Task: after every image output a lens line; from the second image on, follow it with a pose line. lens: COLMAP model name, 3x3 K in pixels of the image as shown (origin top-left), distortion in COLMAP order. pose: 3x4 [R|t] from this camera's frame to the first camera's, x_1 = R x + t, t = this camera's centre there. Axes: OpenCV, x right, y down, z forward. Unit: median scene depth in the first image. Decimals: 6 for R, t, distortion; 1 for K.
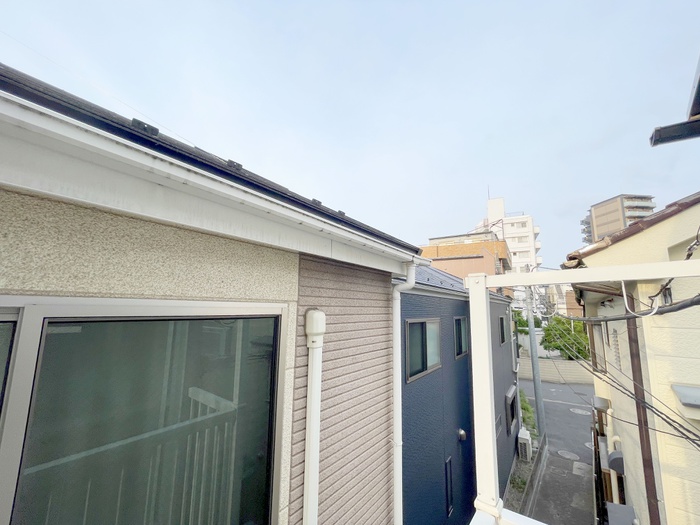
lens RADIAL K [[284.4, 0, 350.4], [0, 284.4, 265.2], [0, 0, 1]] dist [0.001589, -0.000277]
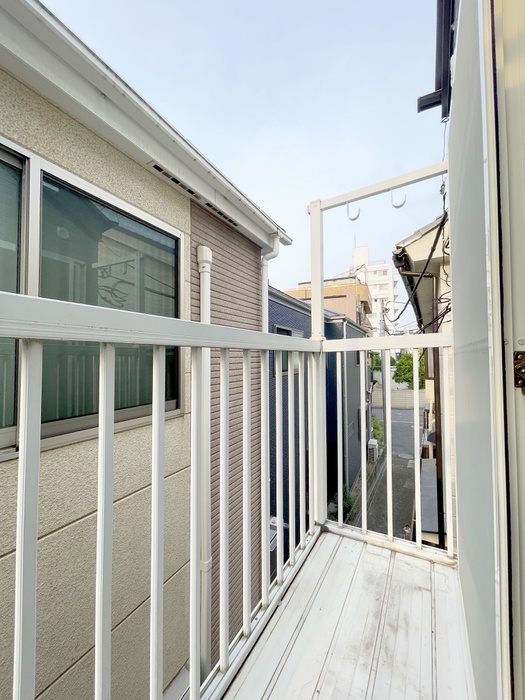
lens RADIAL K [[284.4, 0, 264.1], [0, 284.4, 350.5], [0, 0, 1]] dist [0.001589, -0.000277]
pose [[0.988849, -0.023186, 0.147104, -0.050731], [0.005308, 0.992665, 0.120781, 0.481726], [-0.148826, -0.118654, 0.981719, -0.413201]]
